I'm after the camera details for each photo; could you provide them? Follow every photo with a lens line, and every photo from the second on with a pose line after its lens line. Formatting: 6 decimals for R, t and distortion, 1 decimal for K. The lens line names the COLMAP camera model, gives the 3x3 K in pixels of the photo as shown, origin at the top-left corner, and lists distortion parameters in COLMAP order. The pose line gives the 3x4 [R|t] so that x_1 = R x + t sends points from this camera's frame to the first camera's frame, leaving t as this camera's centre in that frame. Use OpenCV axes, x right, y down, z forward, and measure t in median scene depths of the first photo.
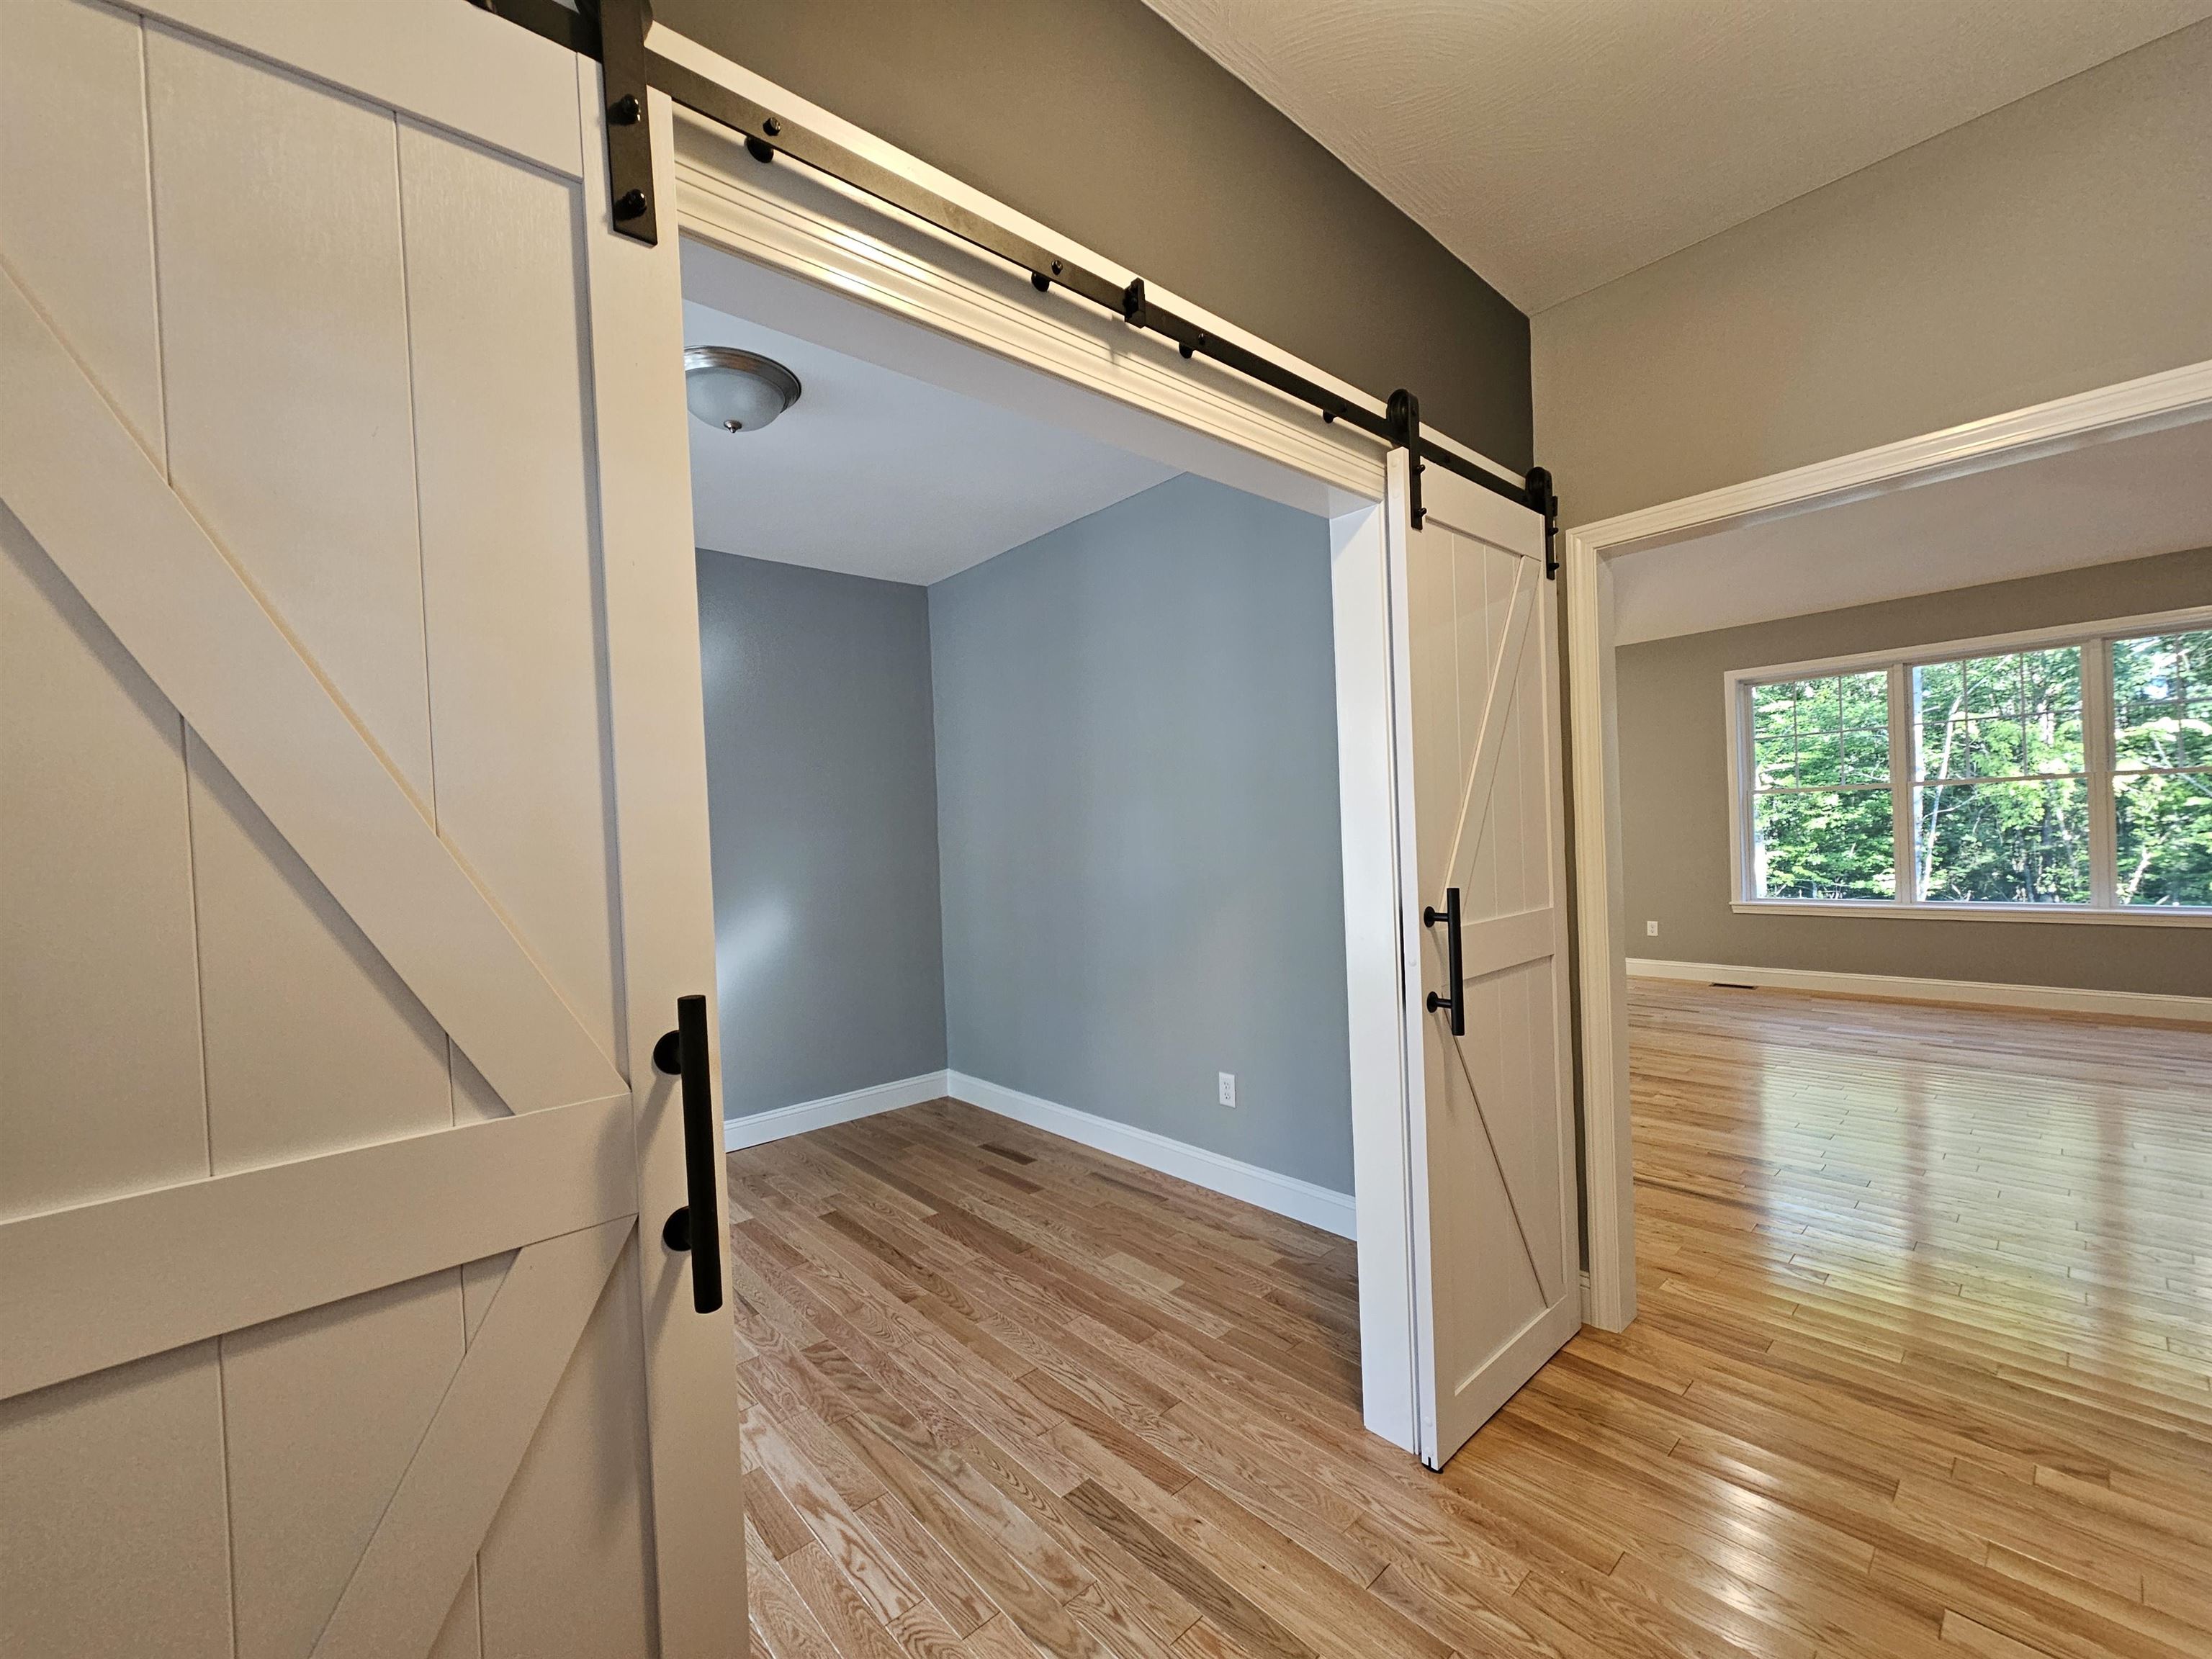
lens RADIAL K [[901.2, 0, 1098.0], [0, 901.2, 842.3], [0, 0, 1]] dist [-0.001636, 0.000090]
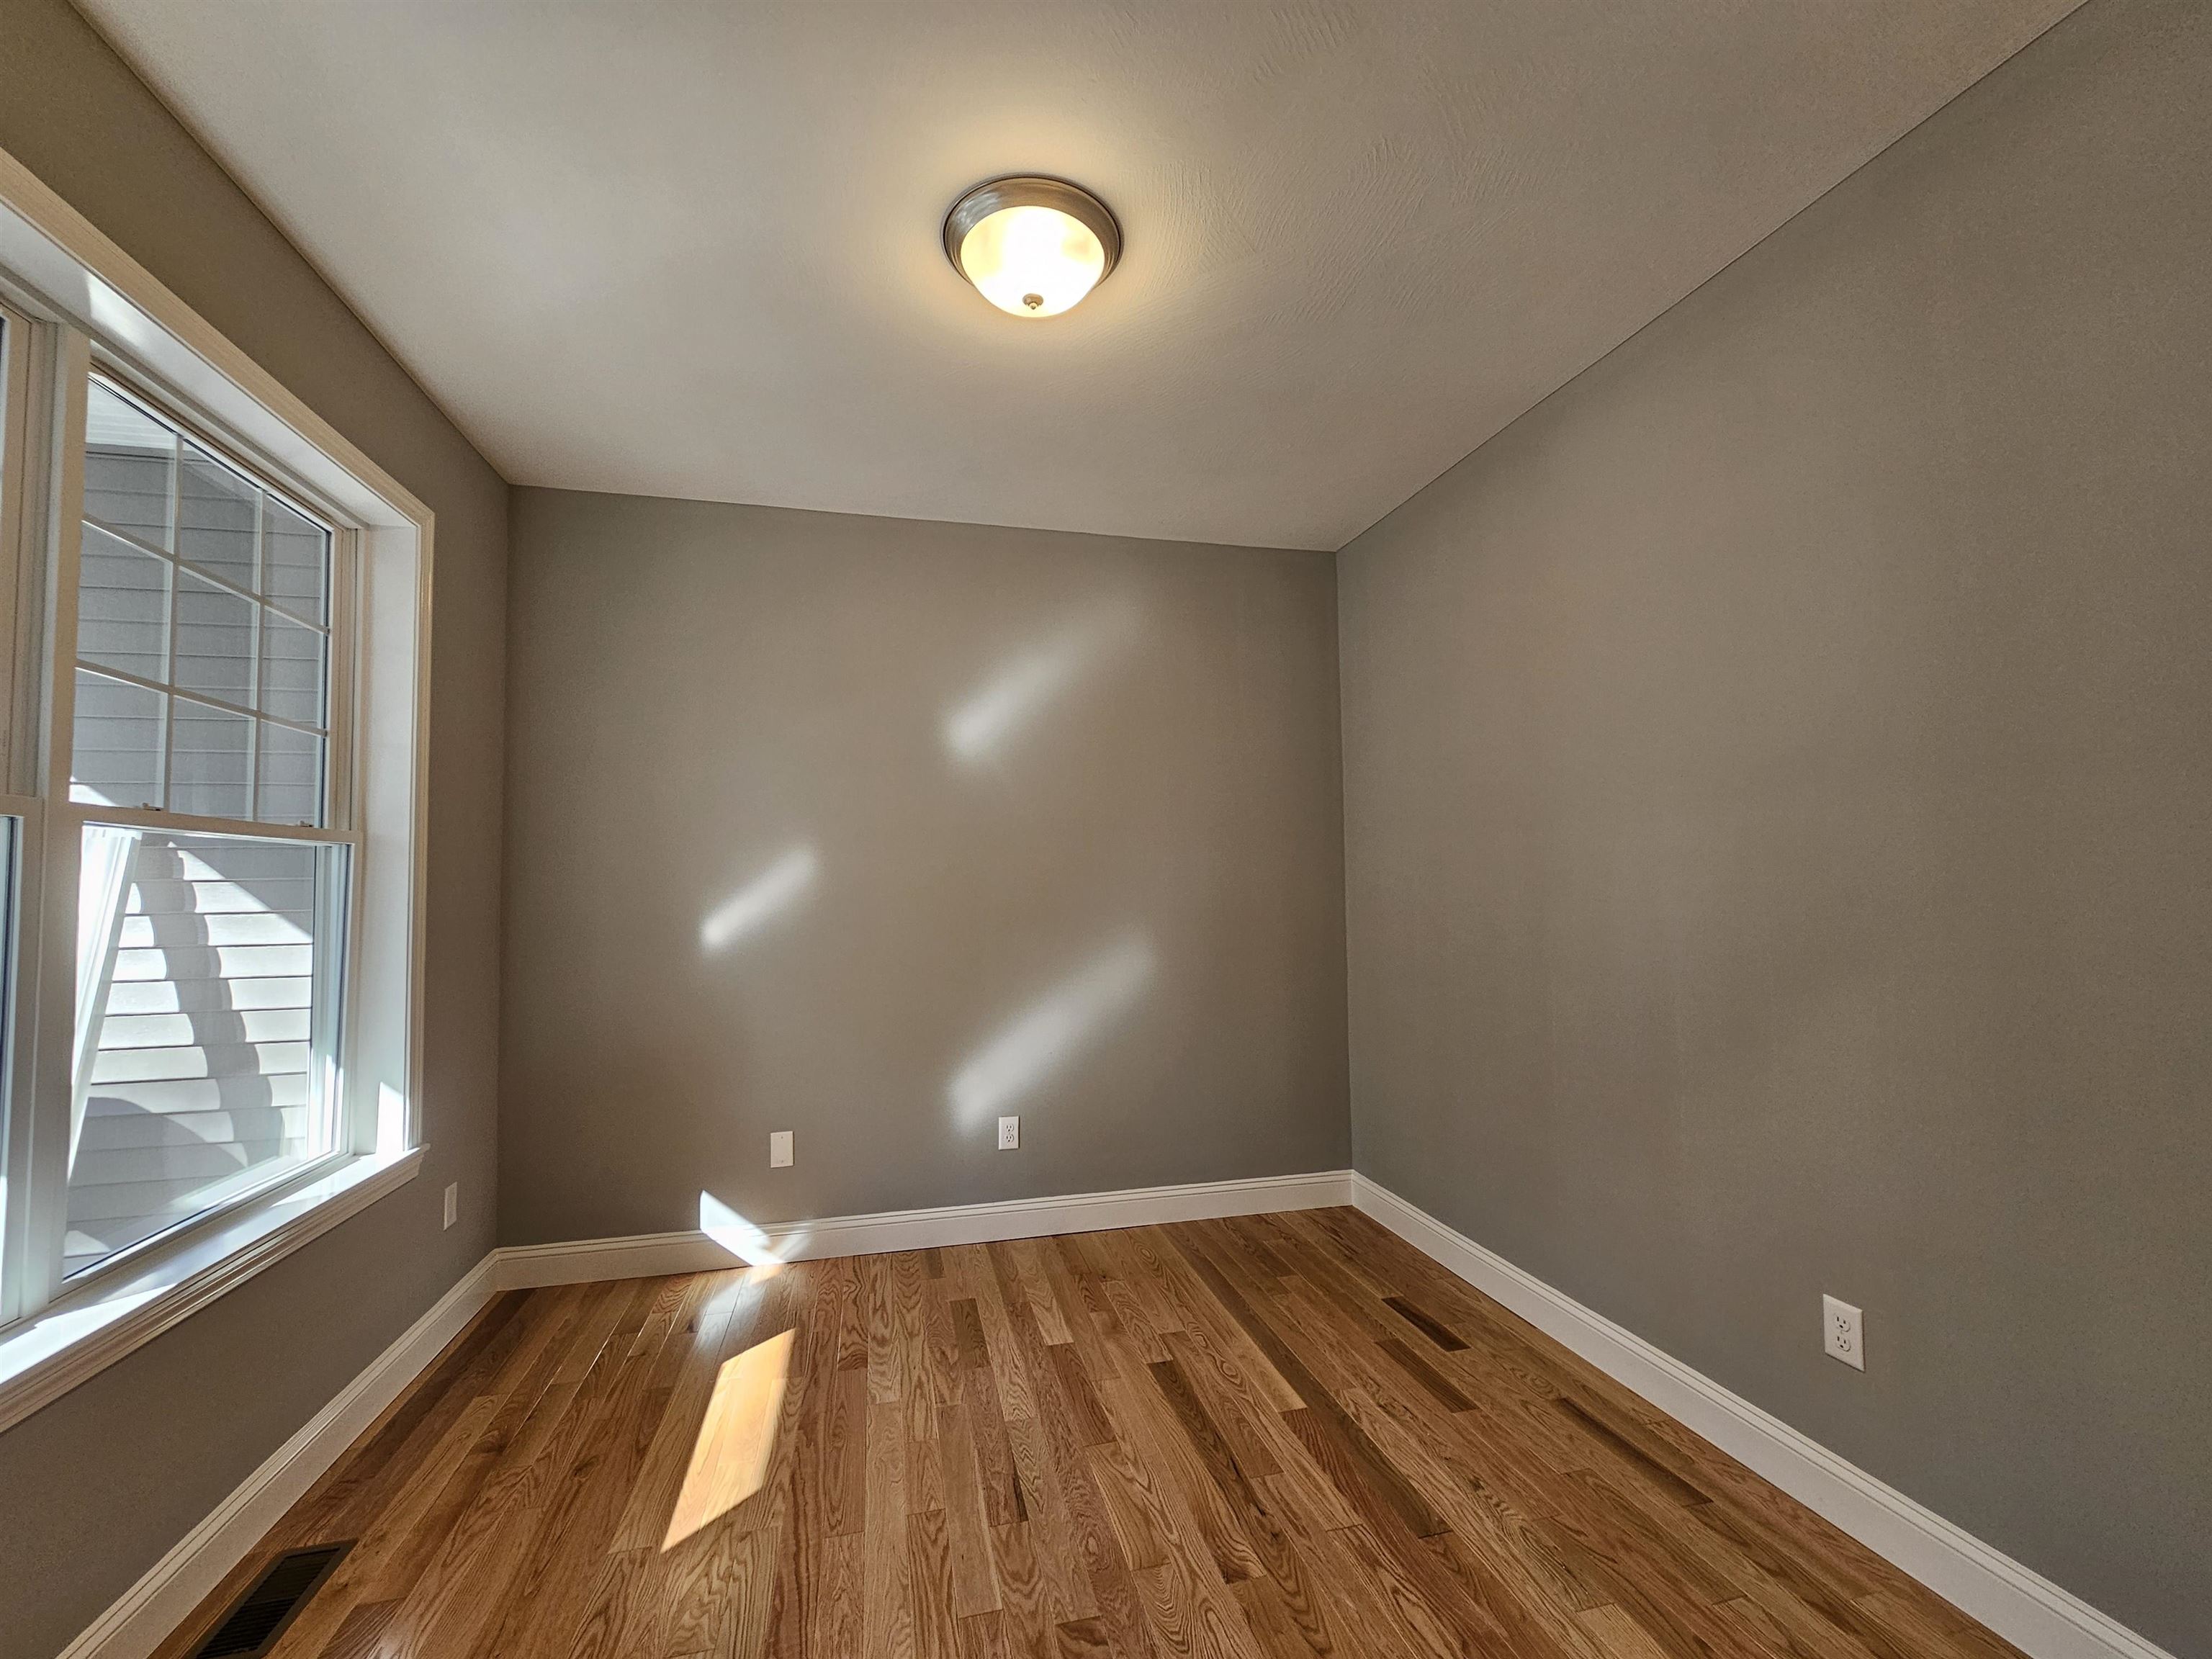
lens RADIAL K [[901.2, 0, 1098.0], [0, 901.2, 842.3], [0, 0, 1]] dist [-0.001636, 0.000090]
pose [[0.883955, 0.004530, -0.467551, -0.000203], [-0.027765, 0.998697, -0.042818, 0.017382], [0.466748, 0.050831, 0.882929, 0.299201]]
